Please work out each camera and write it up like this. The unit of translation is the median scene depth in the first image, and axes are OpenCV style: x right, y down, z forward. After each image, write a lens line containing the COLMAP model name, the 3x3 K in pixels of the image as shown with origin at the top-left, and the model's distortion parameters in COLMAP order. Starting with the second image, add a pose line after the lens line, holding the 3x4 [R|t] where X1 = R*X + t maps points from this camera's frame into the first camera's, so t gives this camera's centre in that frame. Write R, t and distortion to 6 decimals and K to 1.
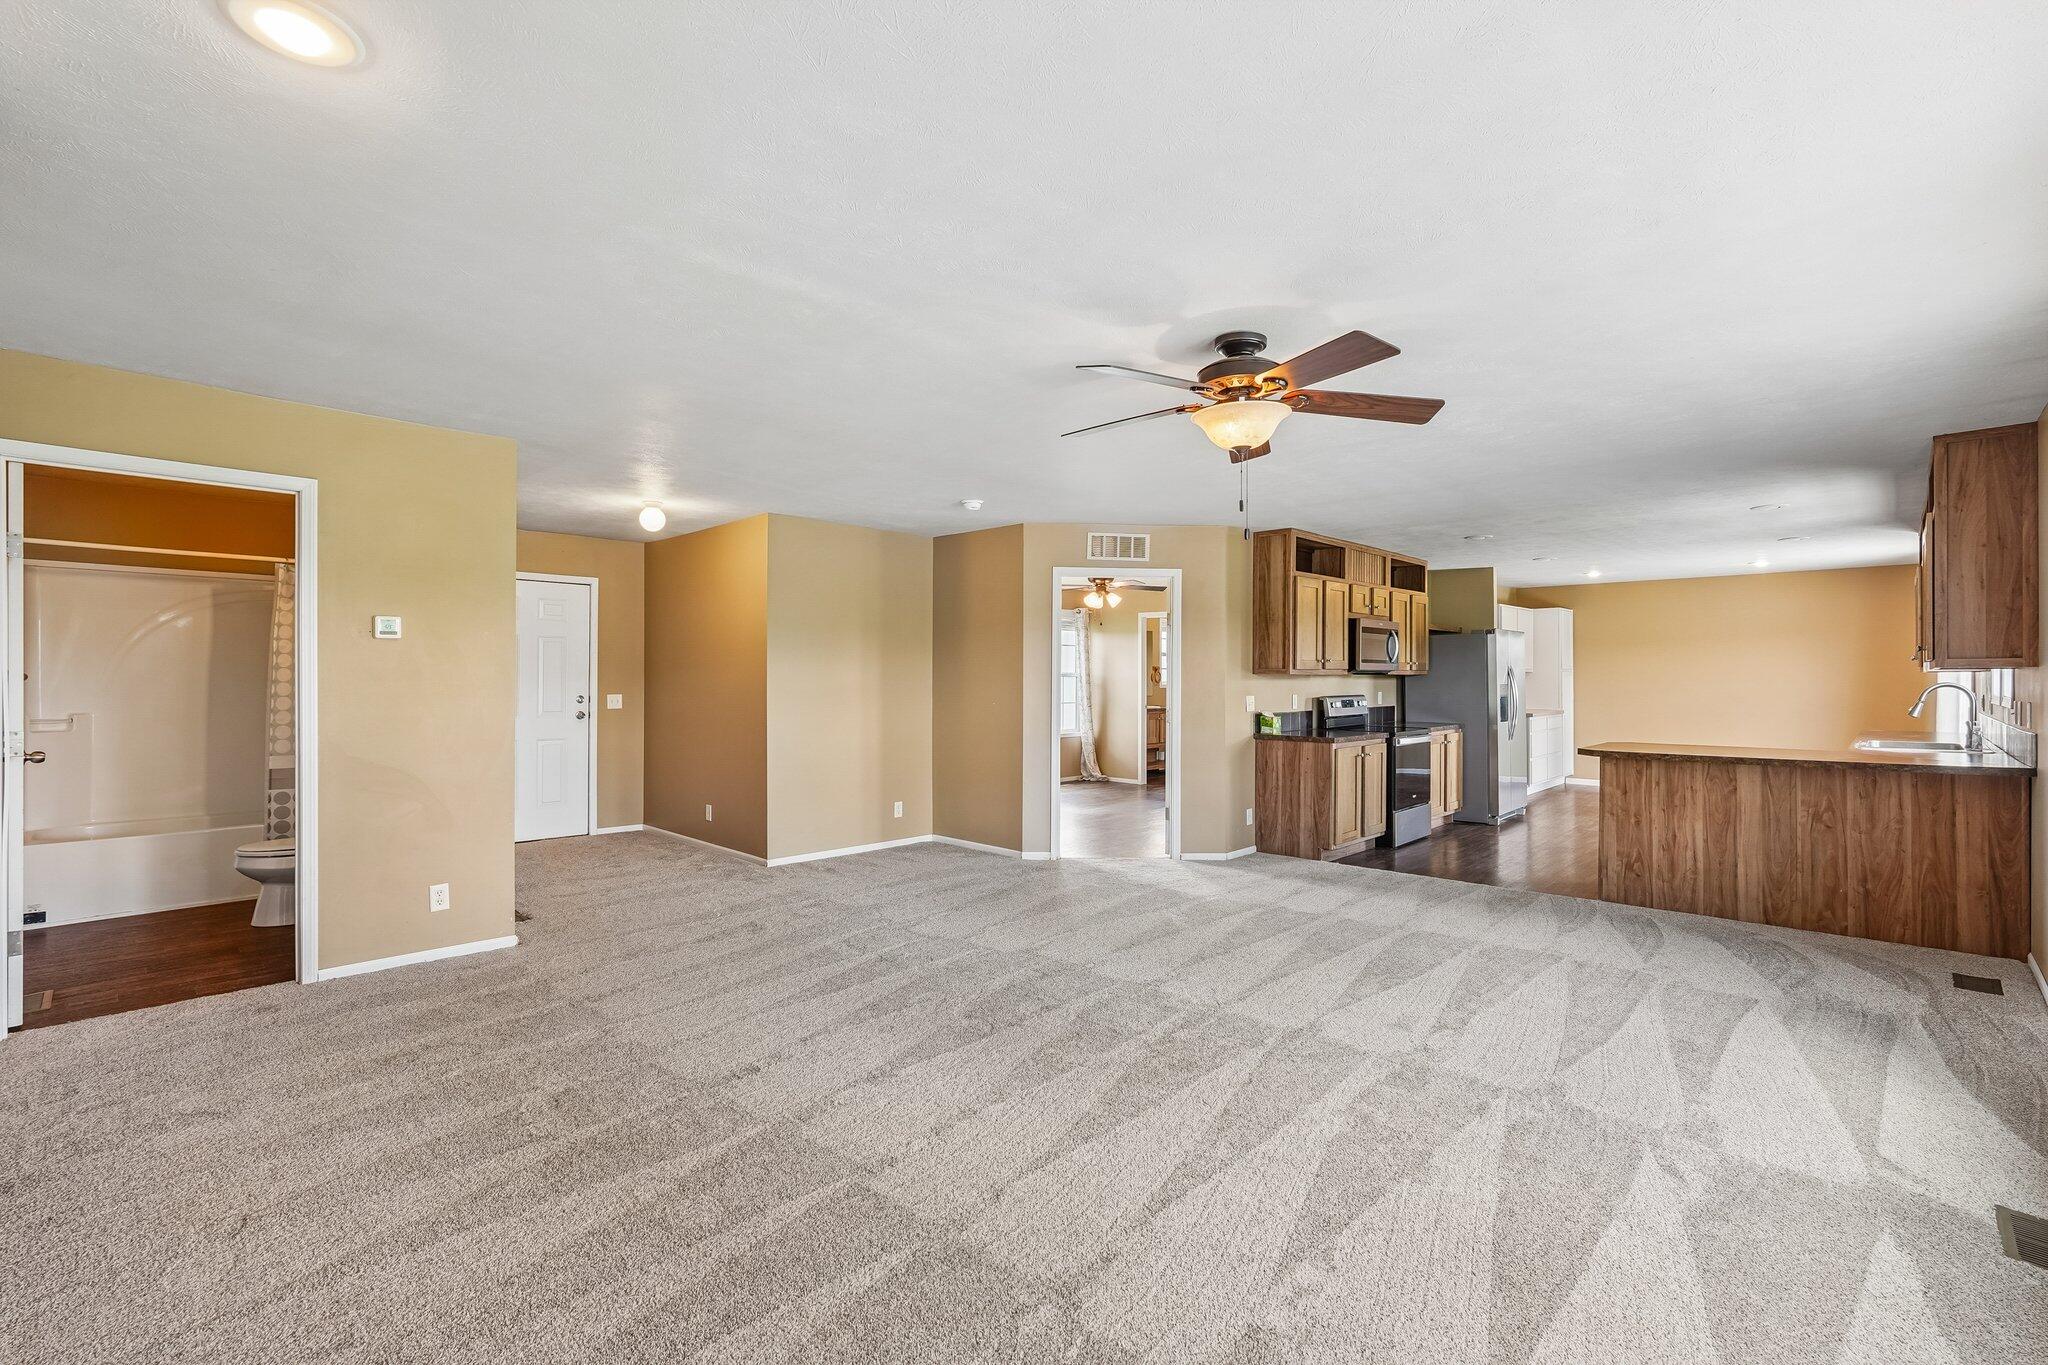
lens RADIAL K [[902.9, 0, 1024.0], [0, 902.9, 682.5], [0, 0, 1]] dist [0.000734, 0.000816]
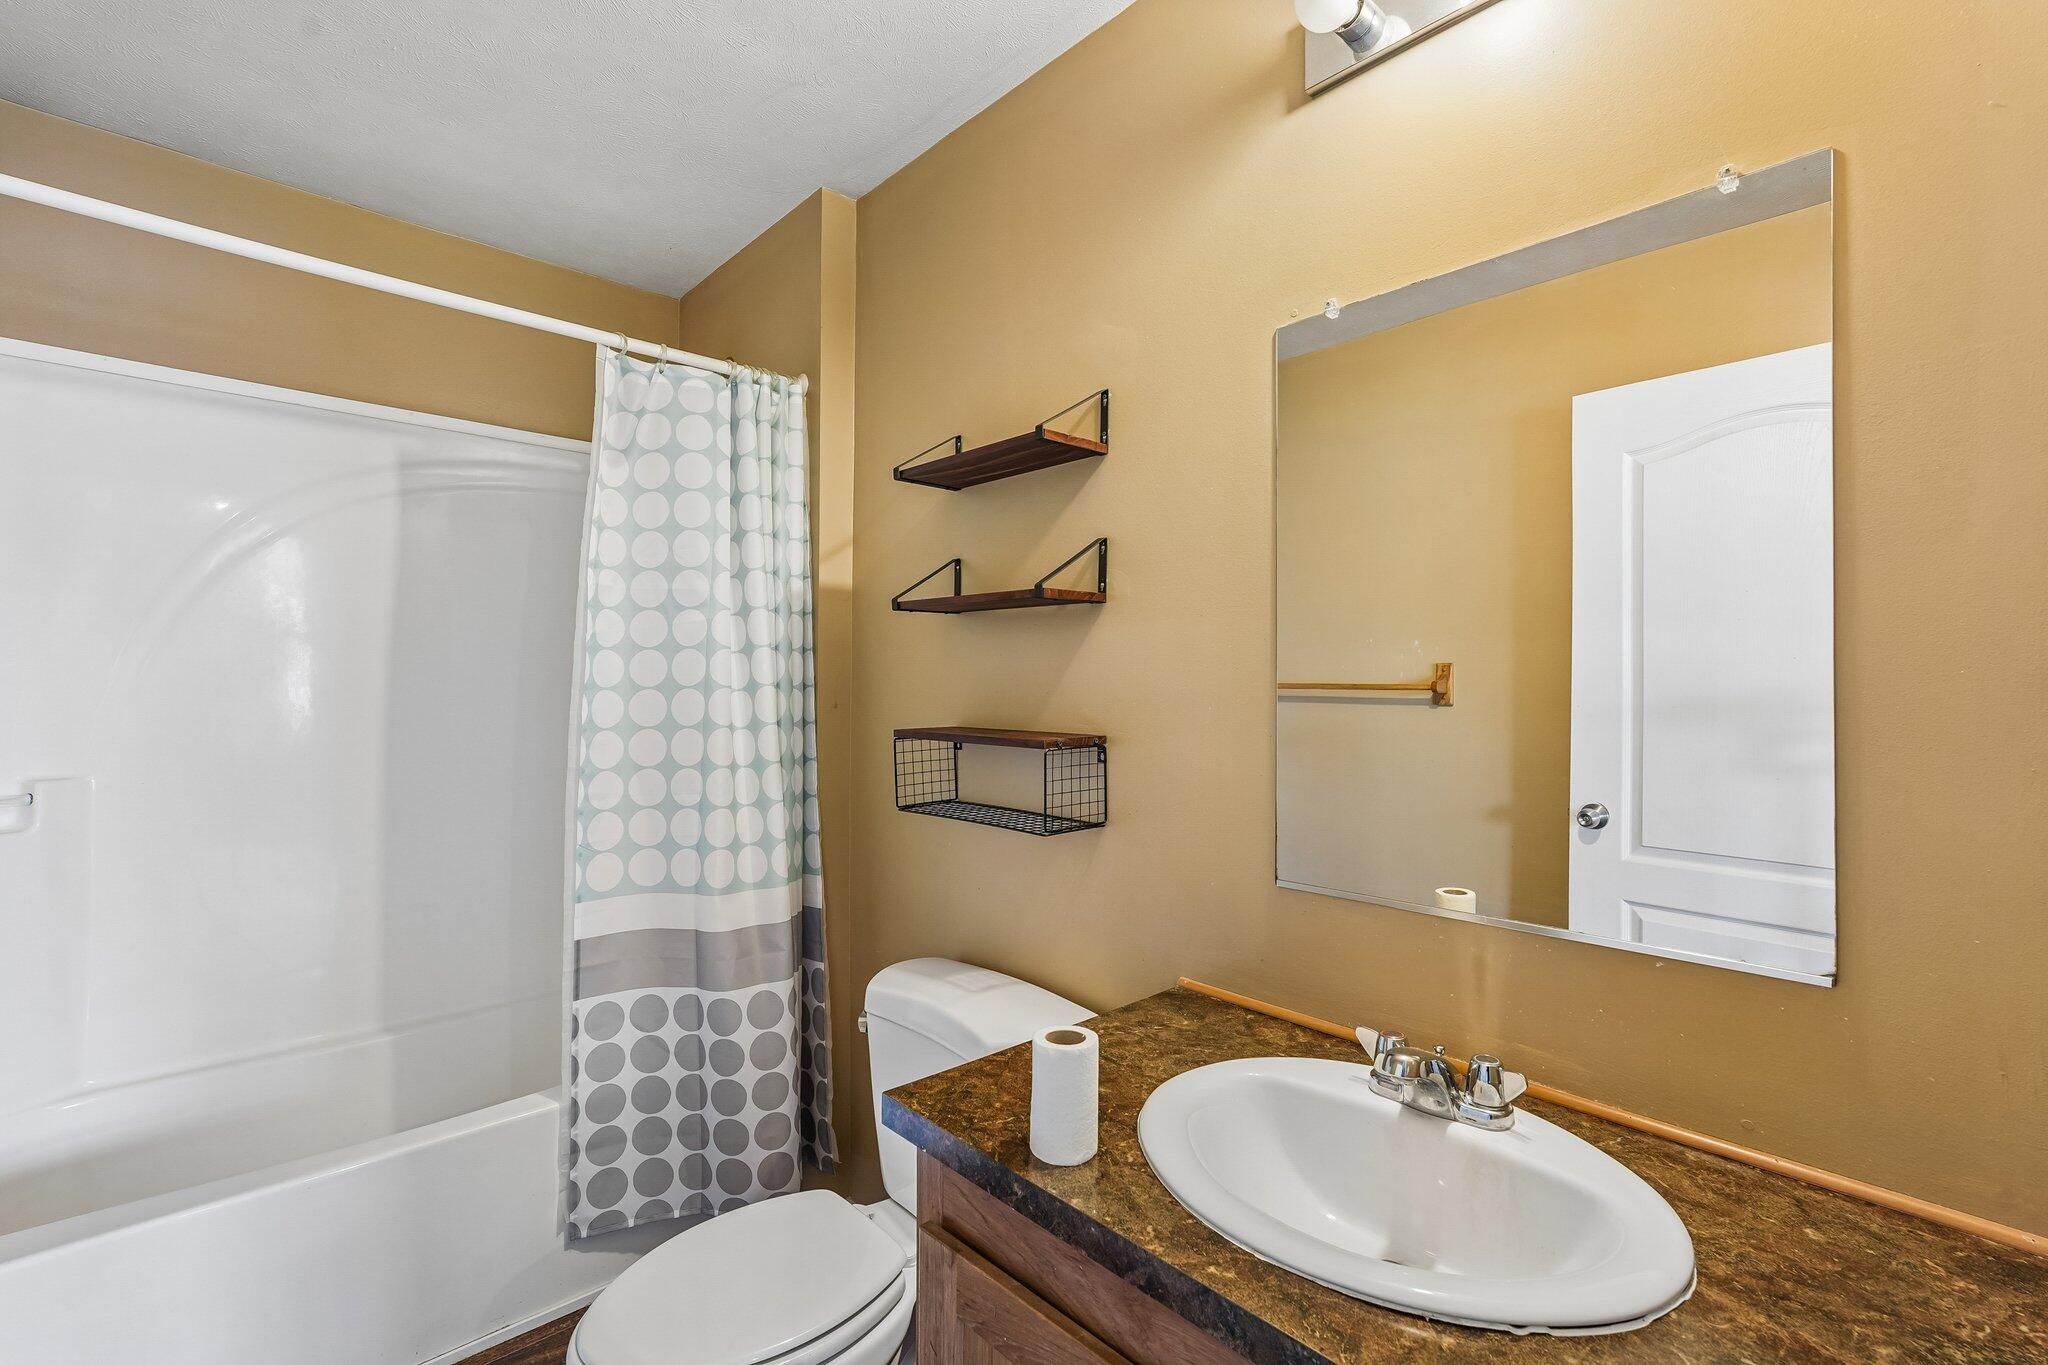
lens RADIAL K [[902.9, 0, 1024.0], [0, 902.9, 682.5], [0, 0, 1]] dist [0.000734, 0.000816]
pose [[0.998703, 0.003089, -0.050822, -0.644628], [-0.003212, 0.999992, -0.002344, -0.002764], [0.050814, 0.002504, 0.998705, 0.661300]]
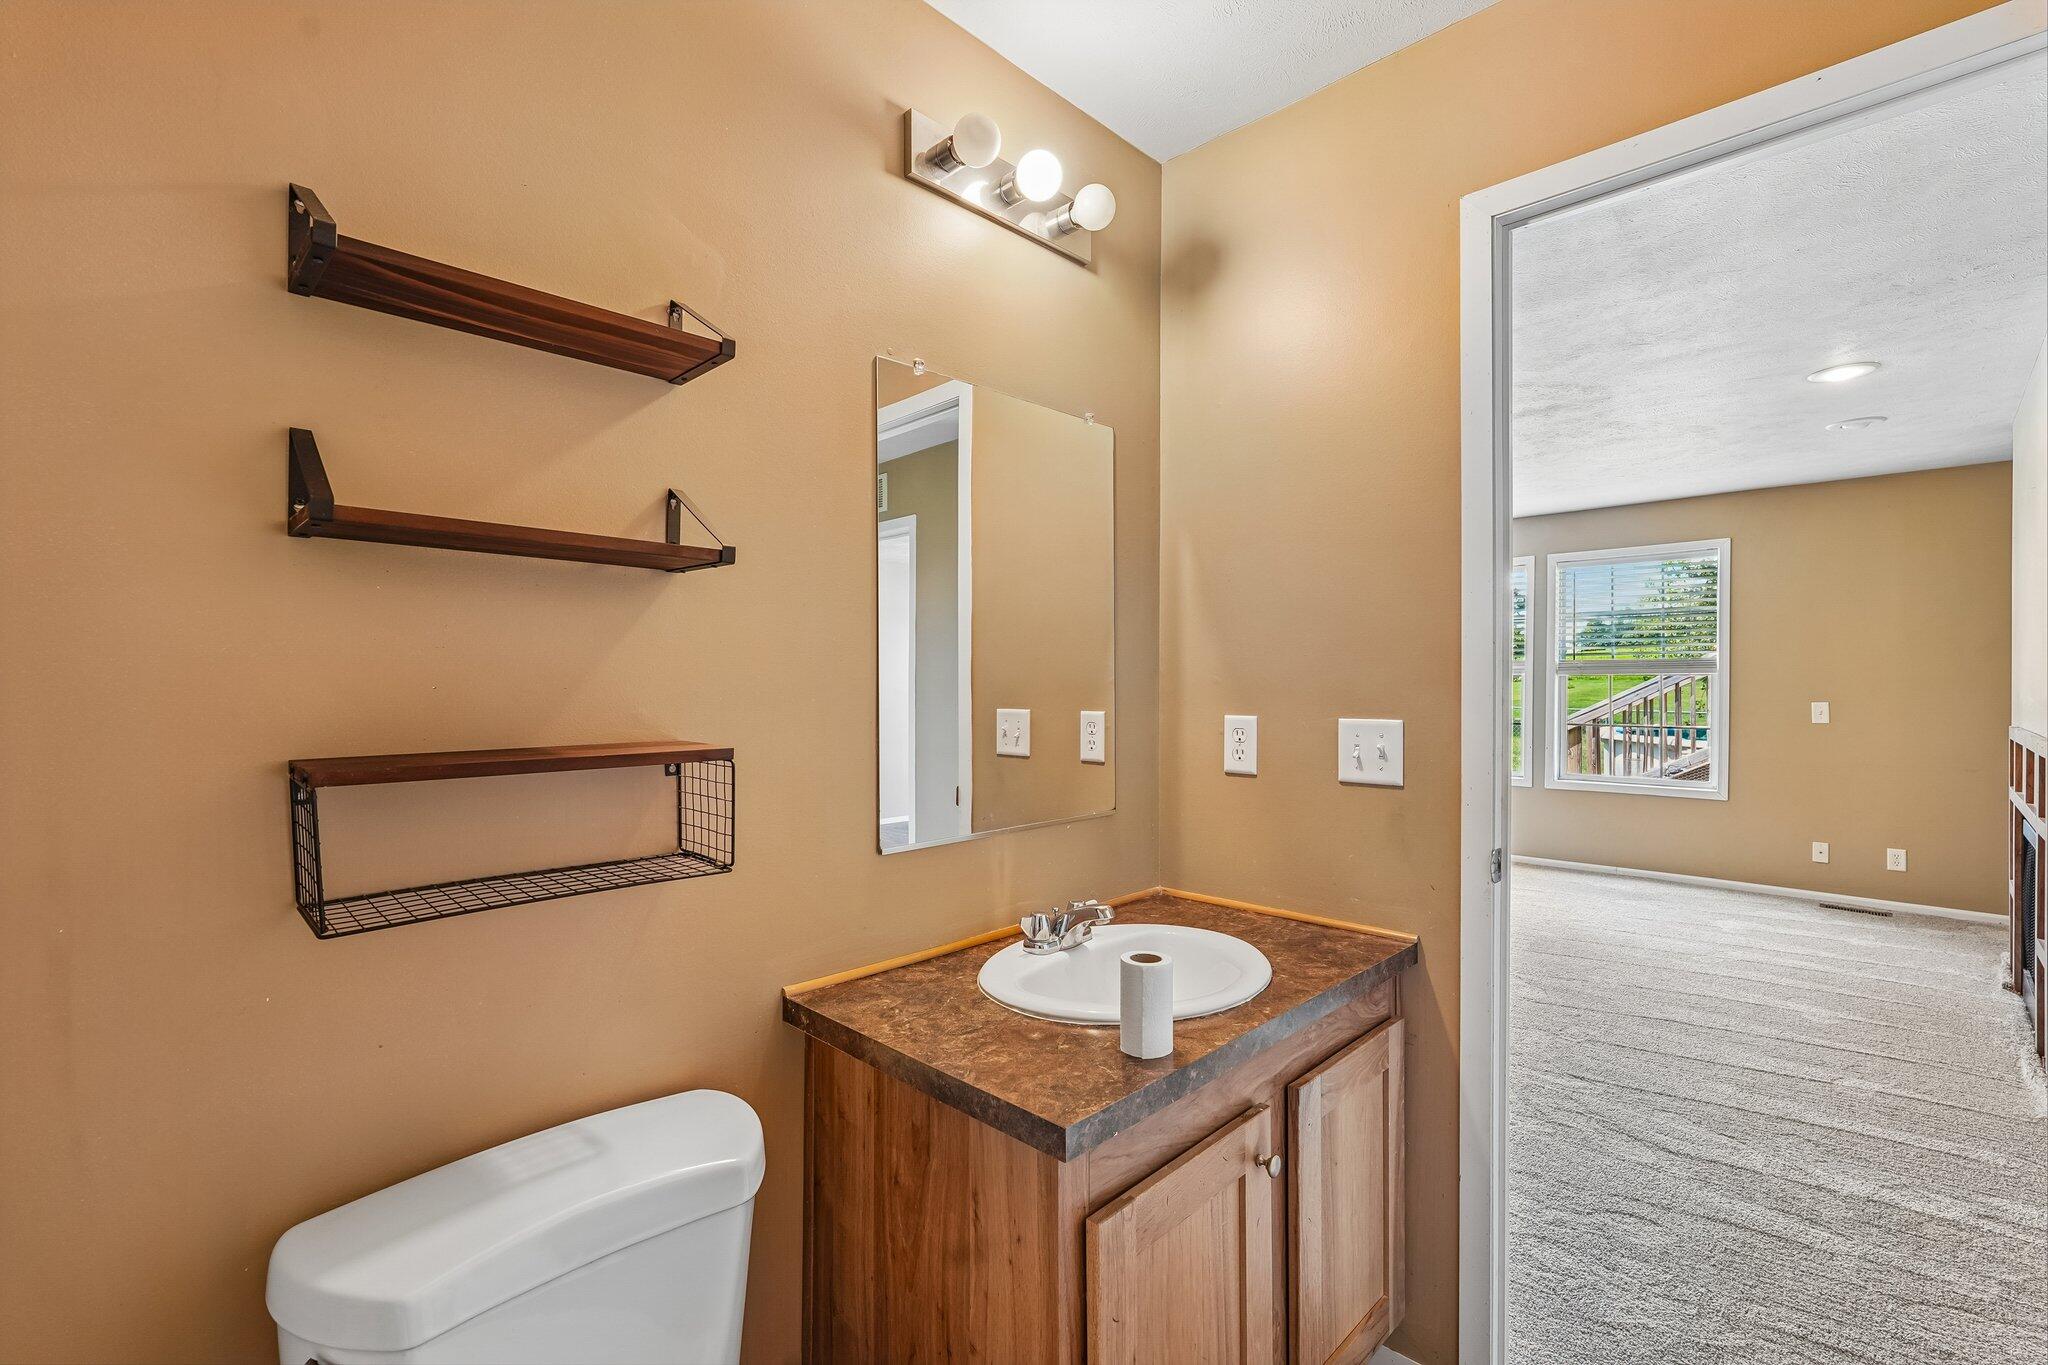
lens RADIAL K [[902.9, 0, 1024.0], [0, 902.9, 682.5], [0, 0, 1]] dist [0.000734, 0.000816]
pose [[0.012816, -0.007066, 0.999893, -1.150308], [0.001116, 0.999975, 0.007052, -0.003041], [-0.999917, 0.001026, 0.012824, 1.127740]]
